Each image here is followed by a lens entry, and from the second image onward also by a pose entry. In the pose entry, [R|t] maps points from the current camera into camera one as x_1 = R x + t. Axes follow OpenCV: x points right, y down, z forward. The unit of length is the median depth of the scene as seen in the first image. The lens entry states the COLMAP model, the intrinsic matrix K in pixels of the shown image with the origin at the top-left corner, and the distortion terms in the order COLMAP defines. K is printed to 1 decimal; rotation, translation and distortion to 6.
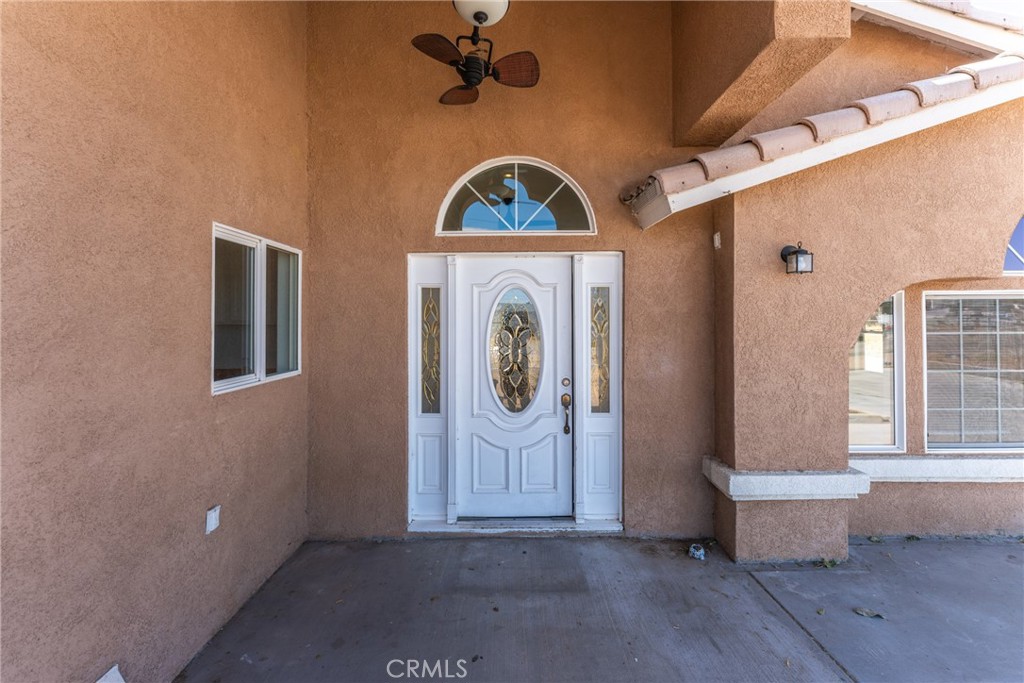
lens RADIAL K [[409.9, 0, 512.9], [0, 409.9, 313.9], [0, 0, 1]] dist [-0.001732, -0.000294]
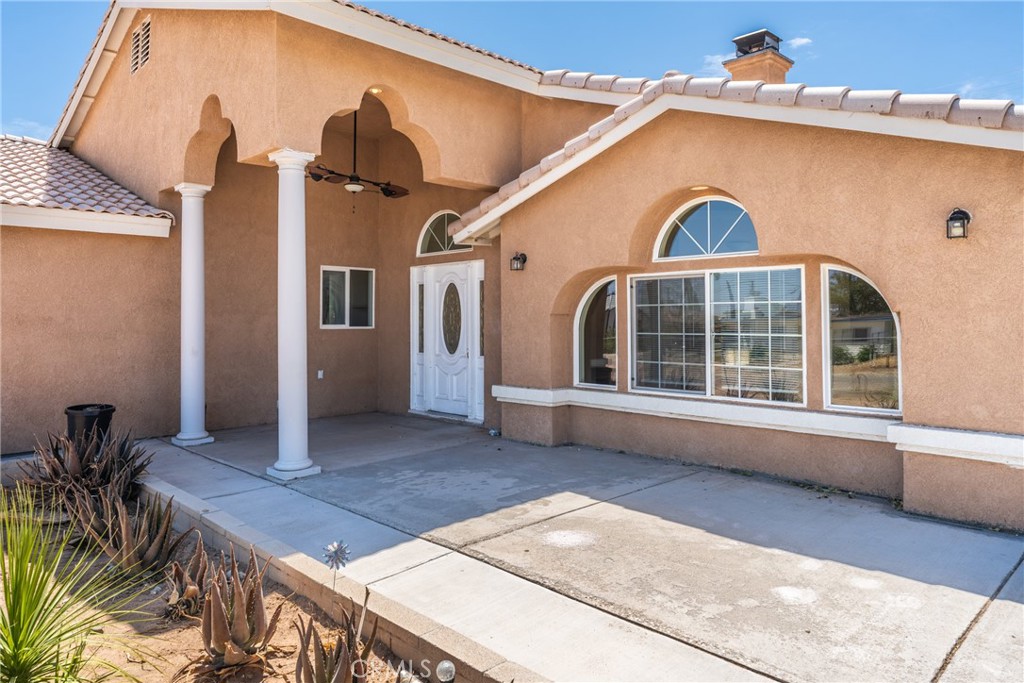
lens RADIAL K [[684.0, 0, 511.2], [0, 684.0, 300.0], [0, 0, 1]] dist [-0.003542, 0.000938]
pose [[0.701233, -0.018196, -0.712700, 2.422612], [0.007734, 0.999810, -0.017917, 0.069143], [0.712890, 0.007052, 0.701240, -0.922579]]
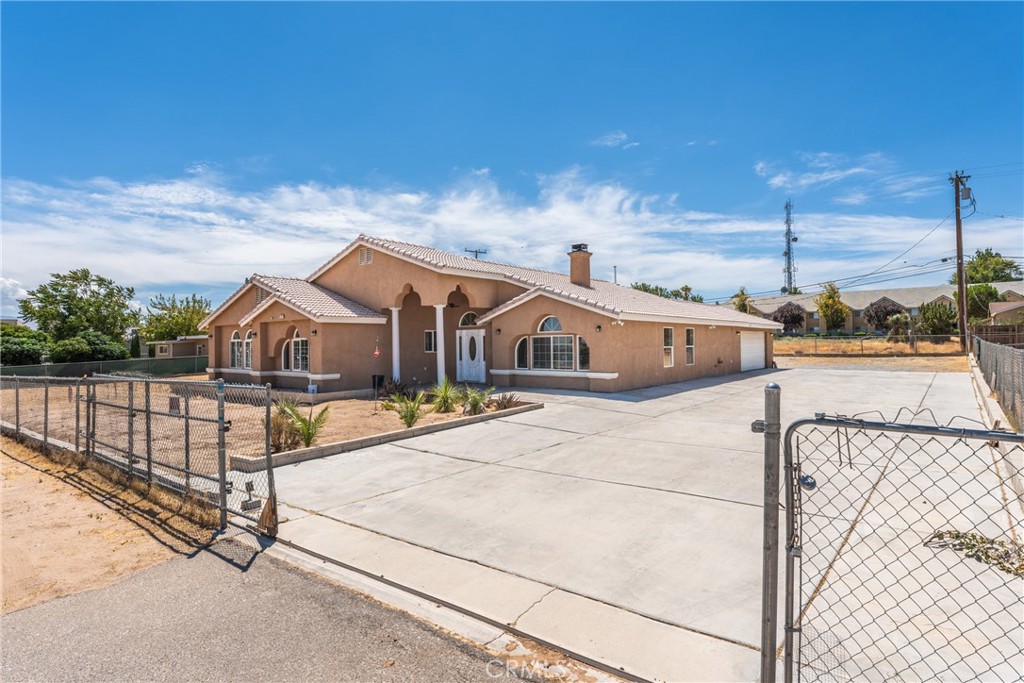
lens RADIAL K [[542.3, 0, 510.6], [0, 542.3, 342.3], [0, 0, 1]] dist [0.000364, 0.000002]
pose [[0.770781, -0.006581, -0.637066, 4.986354], [0.014476, 0.999869, 0.007185, -0.031837], [0.636935, -0.014760, 0.770776, -4.157524]]
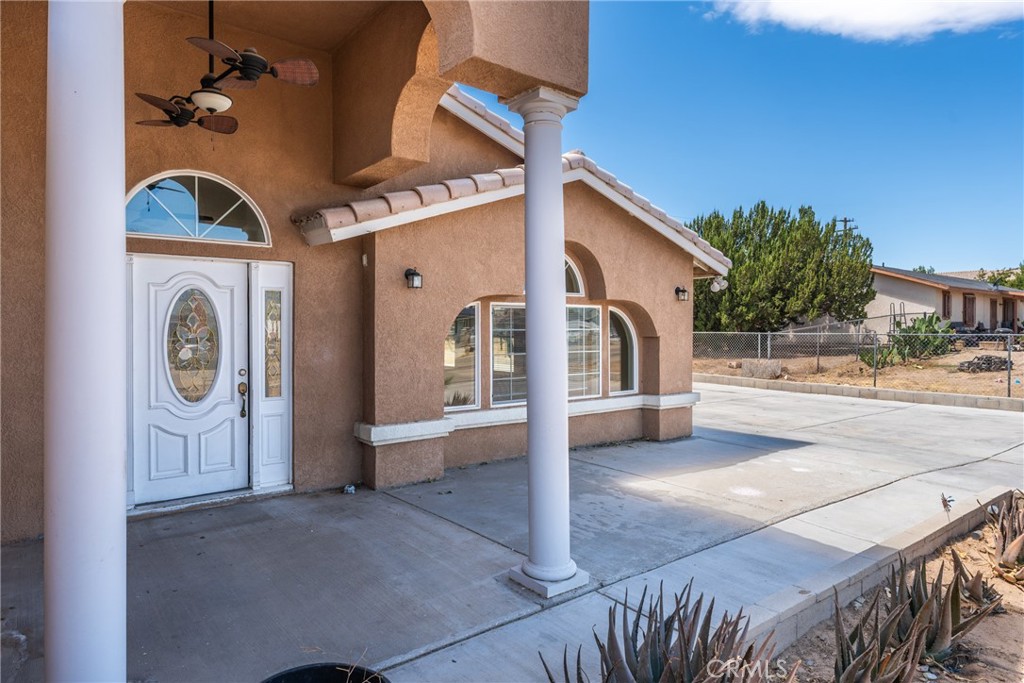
lens RADIAL K [[612.6, 0, 508.1], [0, 612.6, 336.4], [0, 0, 1]] dist [0.006290, -0.002819]
pose [[0.787335, -0.004984, 0.616505, -0.366060], [-0.007717, 0.999809, 0.017938, 0.030562], [-0.616477, -0.018881, 0.787147, -0.863220]]
